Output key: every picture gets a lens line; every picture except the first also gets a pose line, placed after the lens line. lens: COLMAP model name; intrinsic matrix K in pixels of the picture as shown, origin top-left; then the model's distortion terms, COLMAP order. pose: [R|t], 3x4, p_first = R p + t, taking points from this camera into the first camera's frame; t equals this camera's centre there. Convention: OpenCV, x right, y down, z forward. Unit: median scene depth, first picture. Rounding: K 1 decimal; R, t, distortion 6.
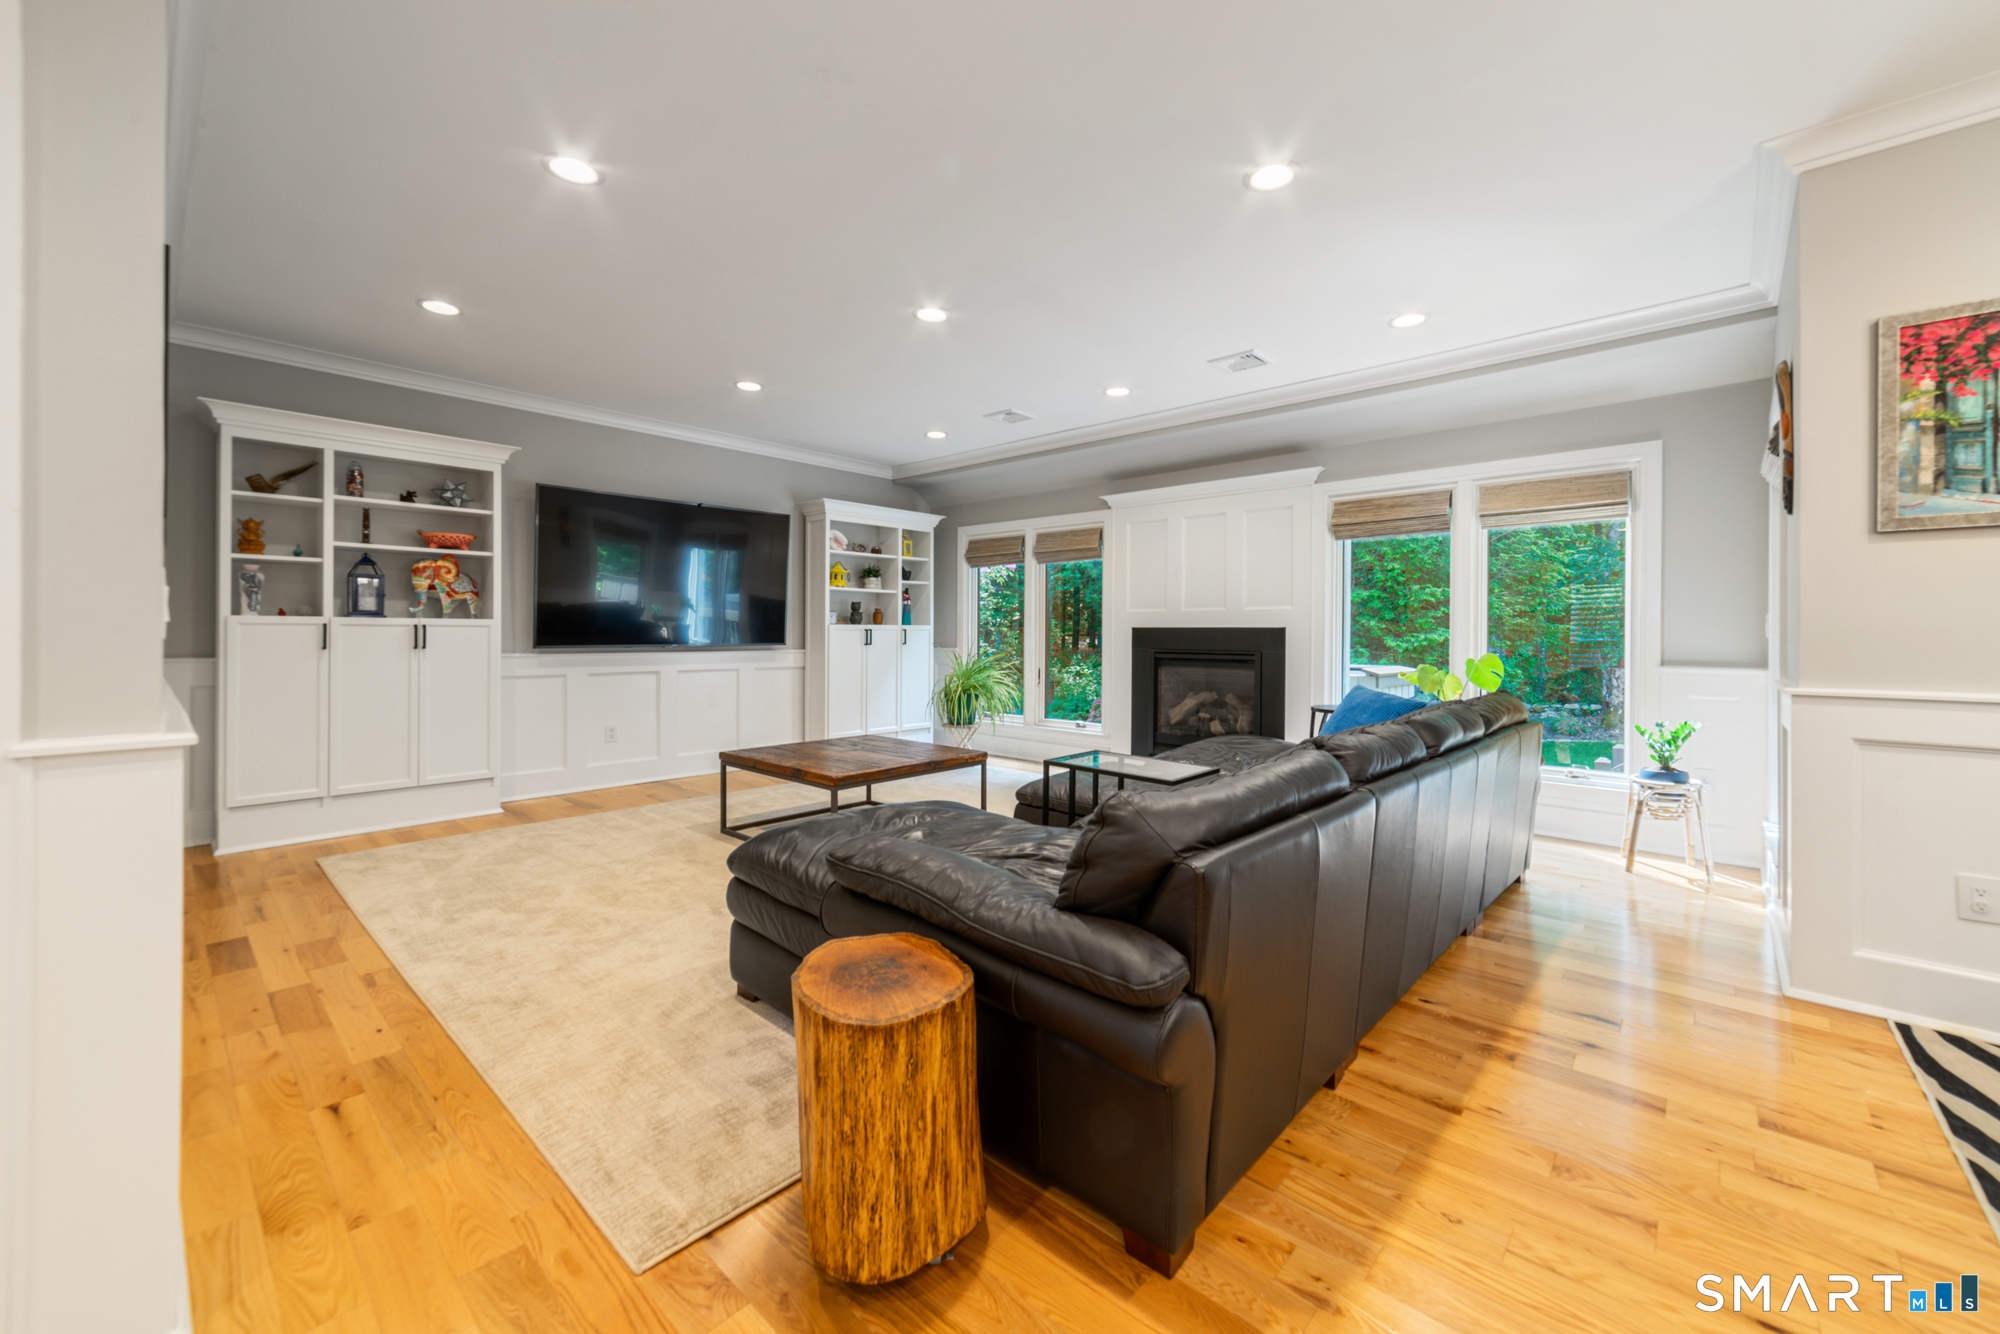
lens RADIAL K [[784.0, 0, 1001.4], [0, 784.0, 639.4], [0, 0, 1]] dist [-0.000027, 0.000152]
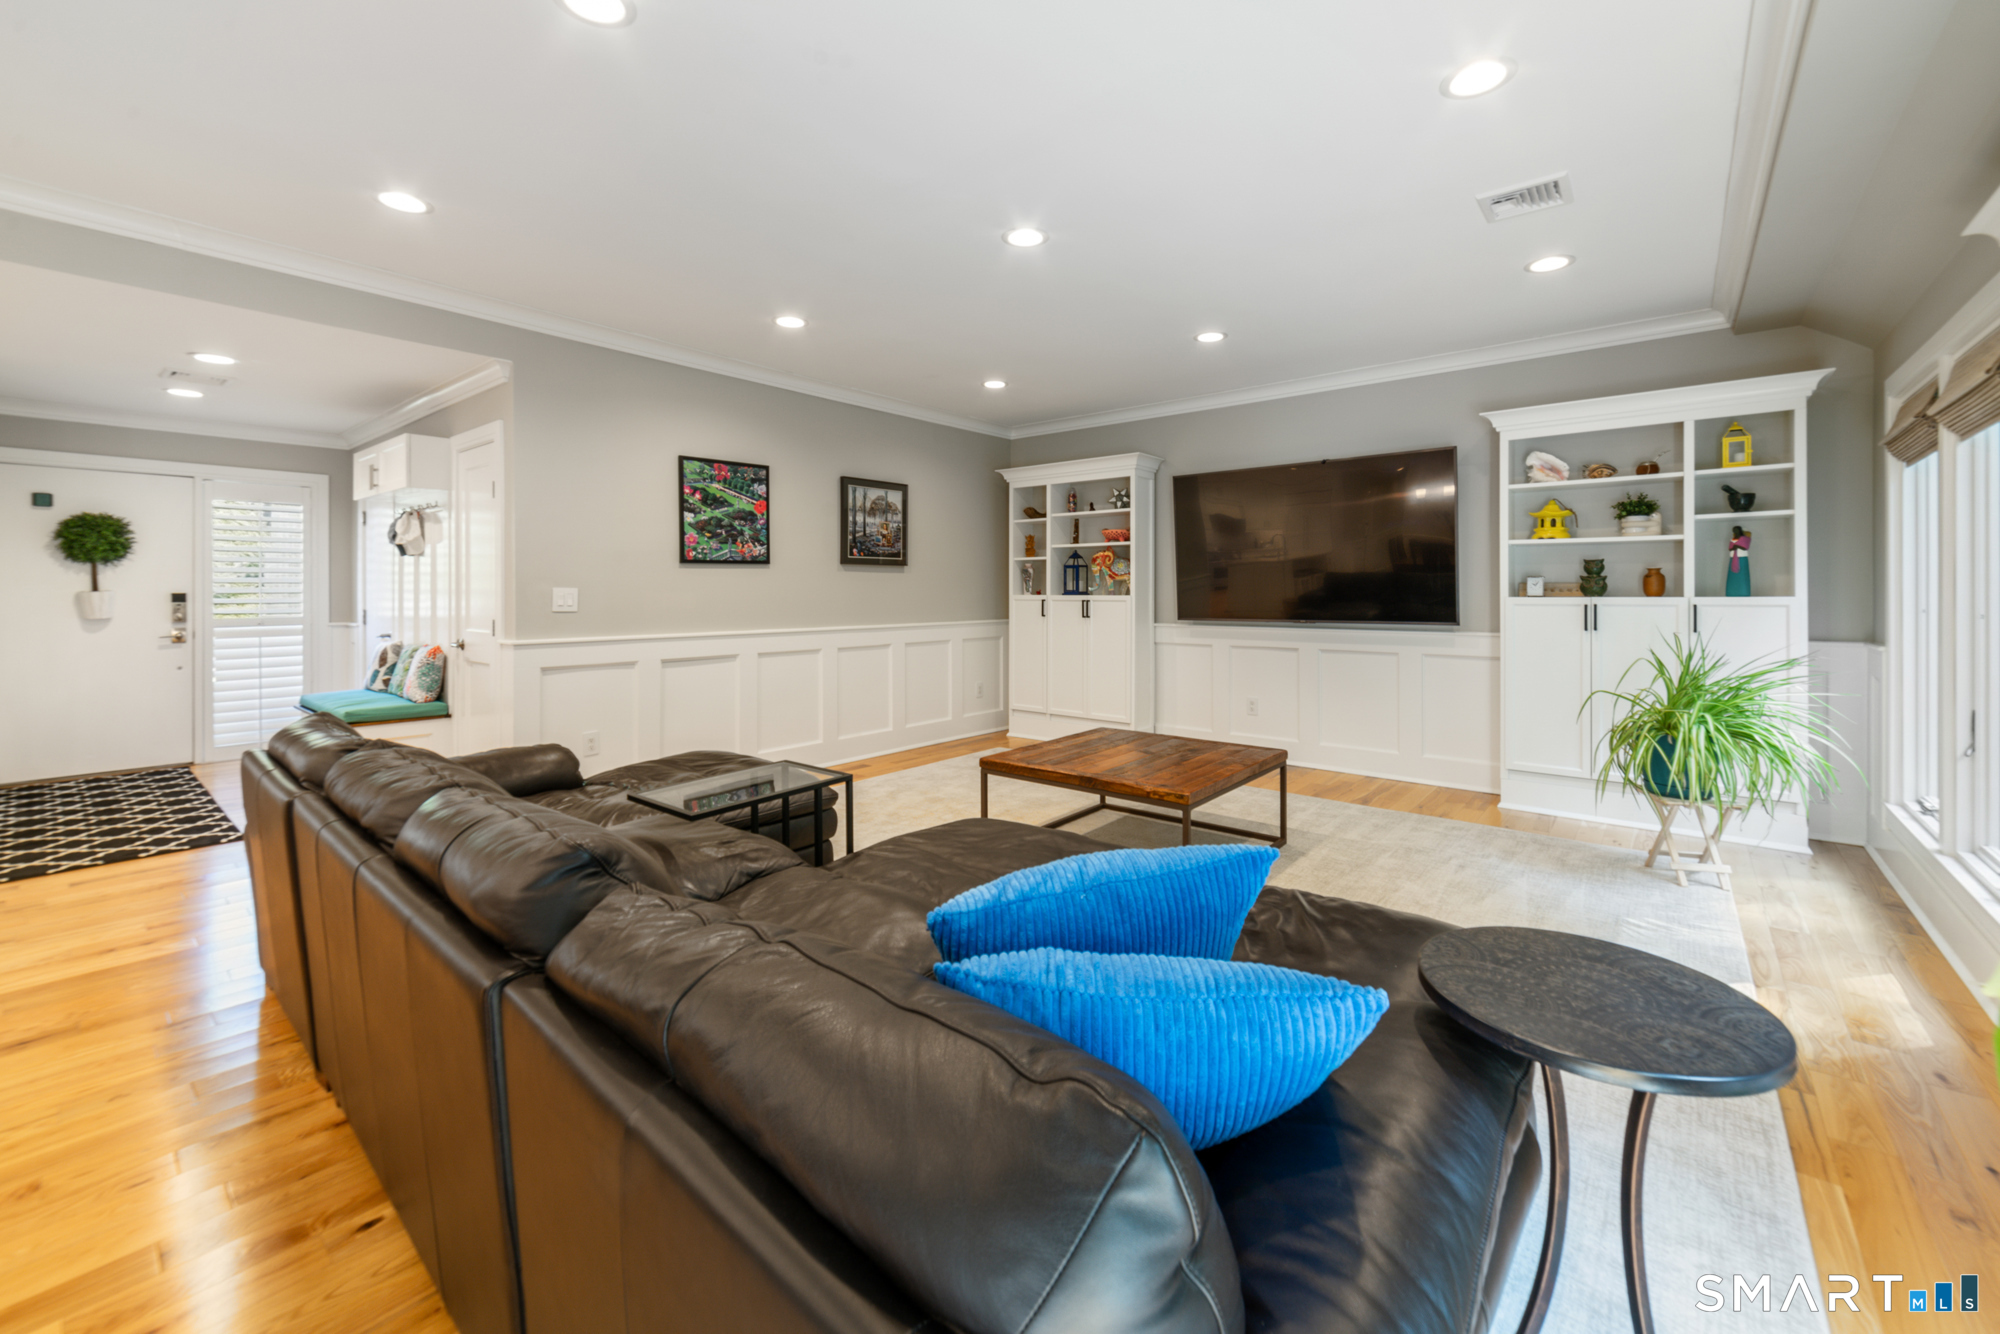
lens RADIAL K [[804.9, 0, 1006.6], [0, 804.9, 588.7], [0, 0, 1]] dist [0.000698, 0.000384]
pose [[0.045862, -0.010100, -0.998897, 0.610942], [-0.009843, 0.999896, -0.010562, -0.020699], [0.998899, 0.010316, 0.045758, 0.744042]]
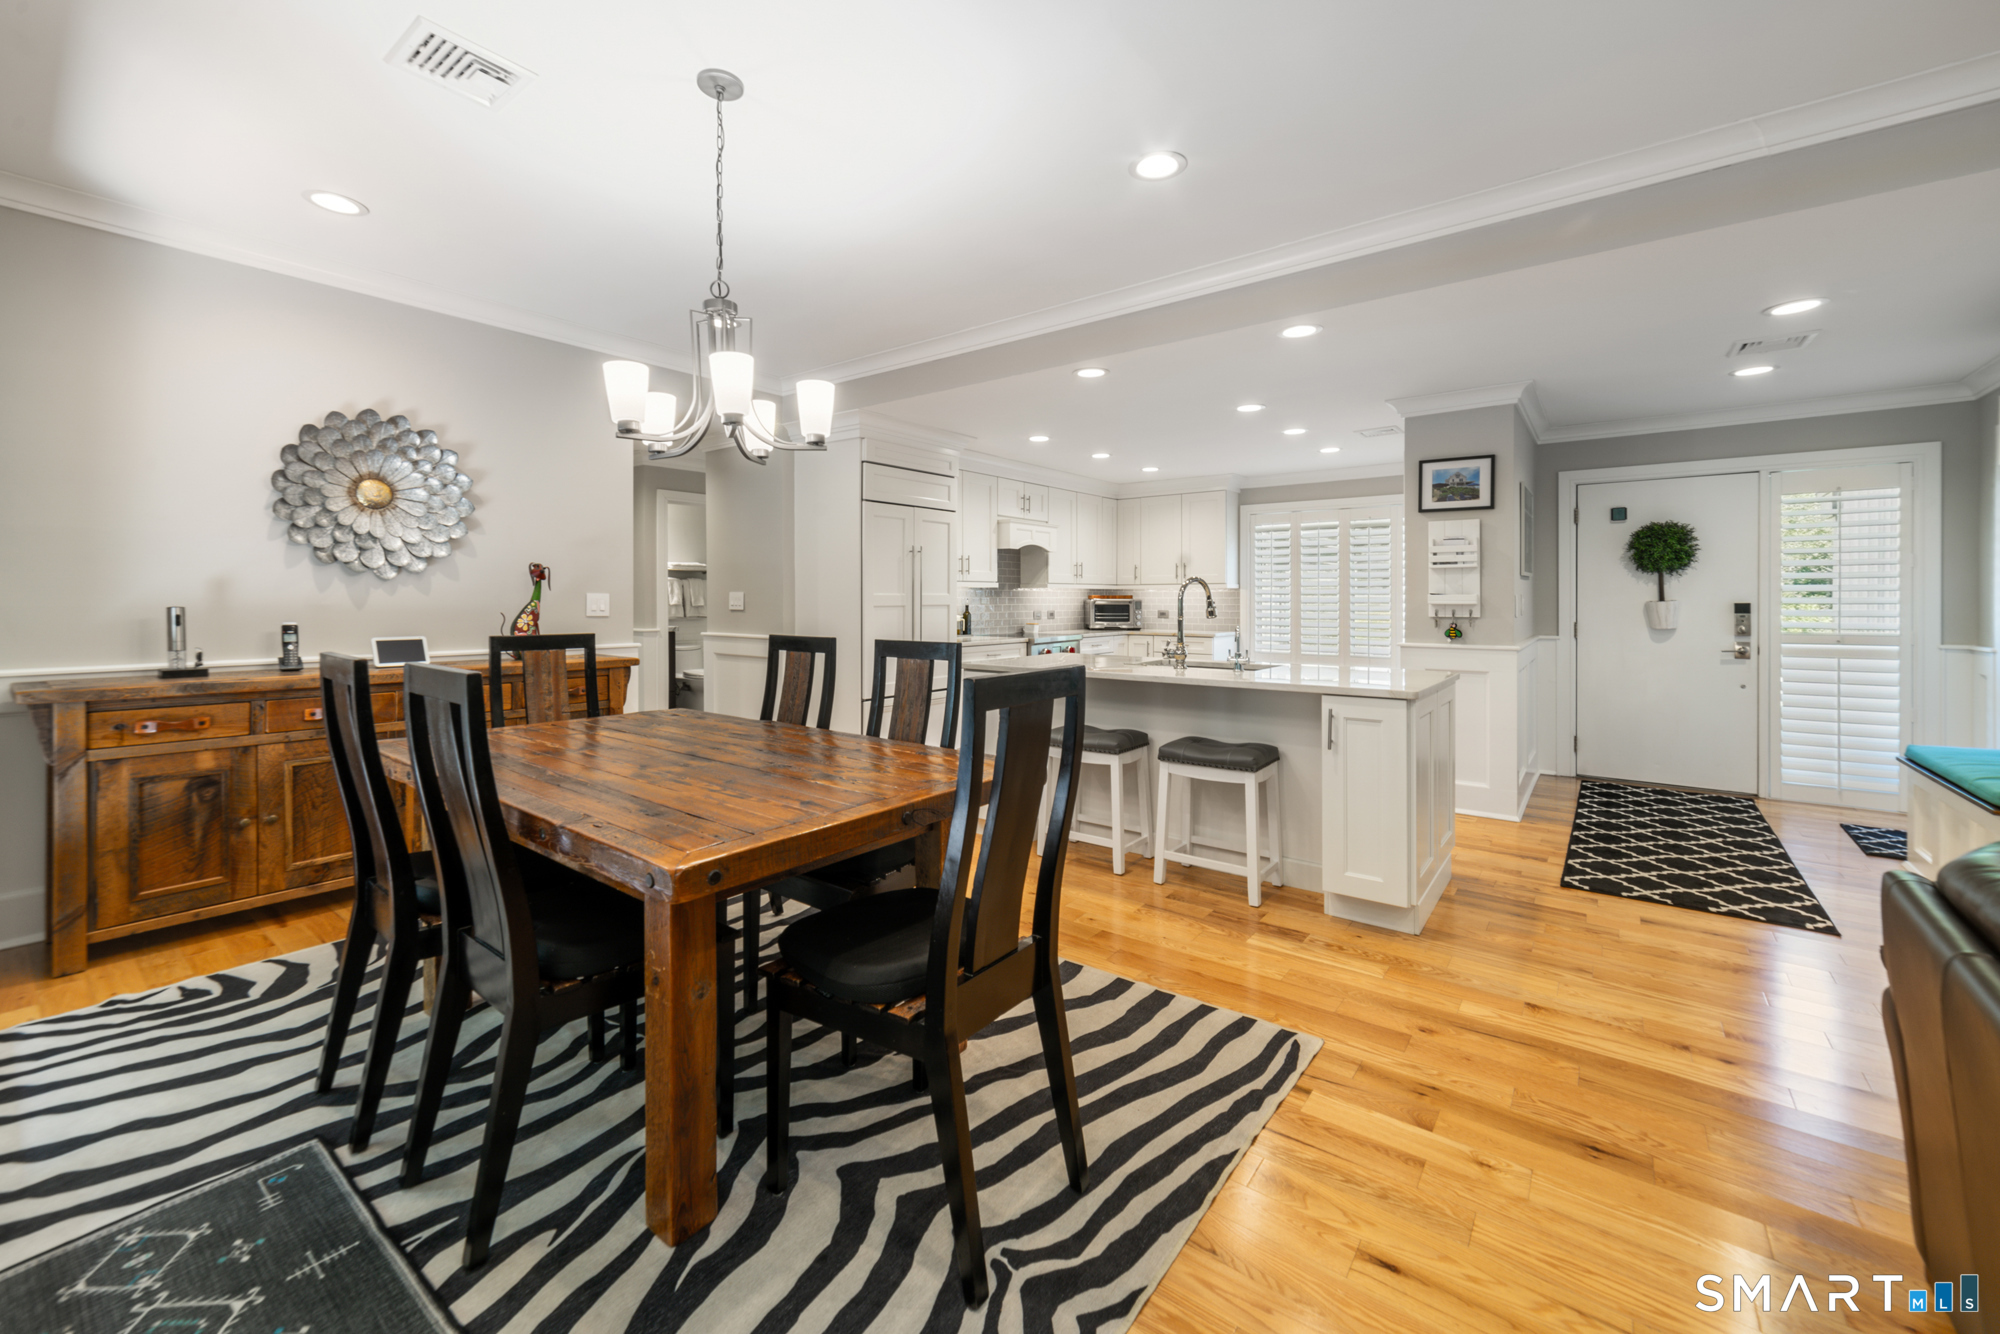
lens RADIAL K [[796.3, 0, 995.6], [0, 796.3, 604.2], [0, 0, 1]] dist [0.005134, -0.000295]
pose [[-0.996921, -0.006190, -0.078162, 0.439201], [-0.007412, 0.999855, 0.015355, -0.022464], [0.078056, 0.015887, -0.996822, 0.560599]]
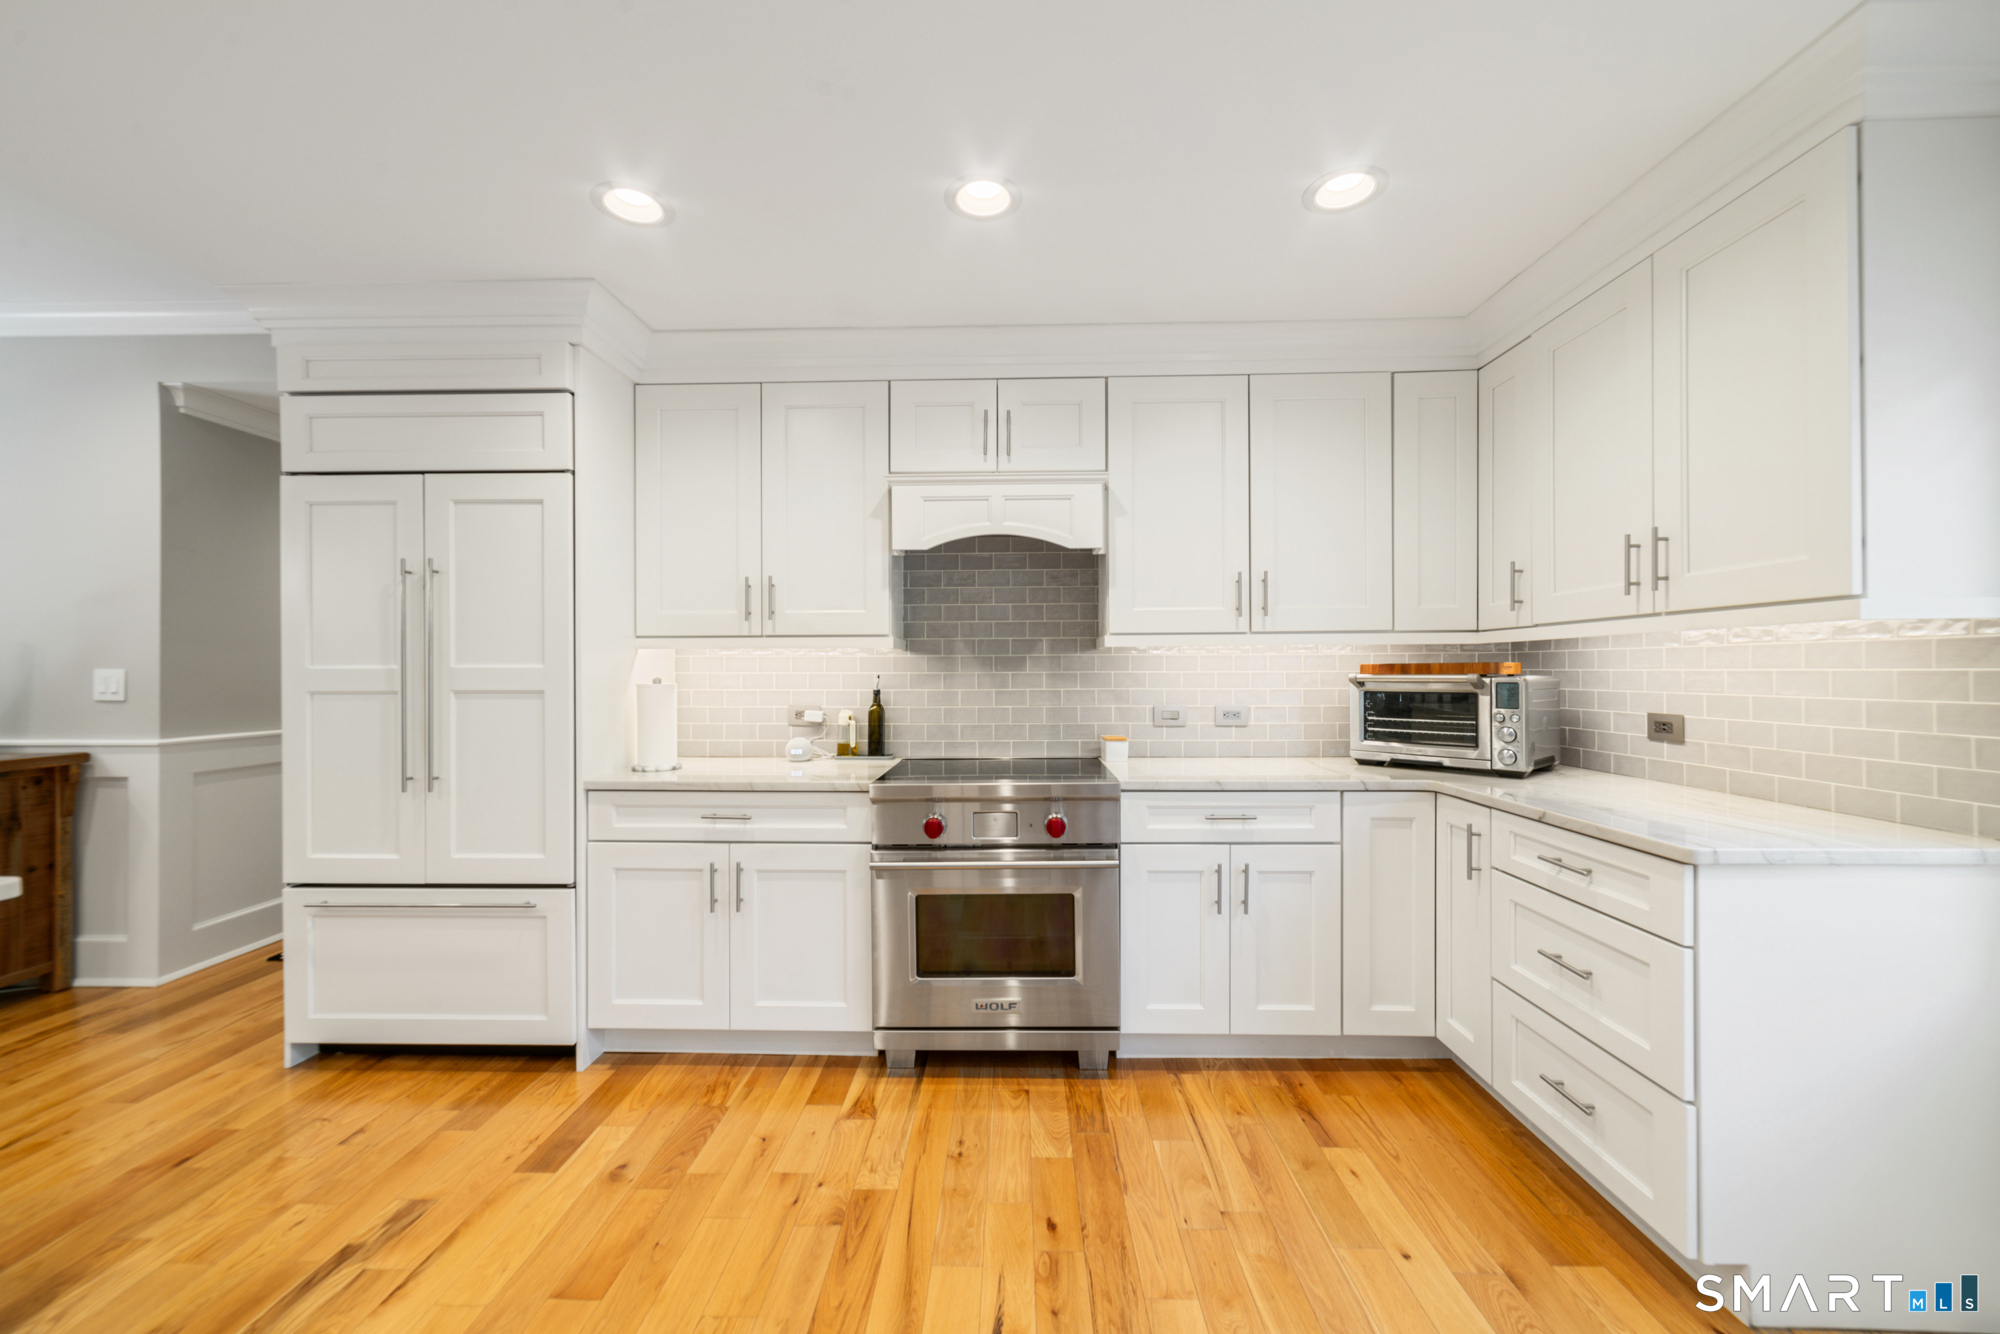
lens RADIAL K [[766.4, 0, 998.2], [0, 766.4, 672.4], [0, 0, 1]] dist [-0.000972, 0.000672]
pose [[-0.656411, -0.001639, 0.754402, -0.148832], [0.005734, 0.999958, 0.007162, -0.016964], [-0.754382, 0.009027, -0.656374, -0.538747]]
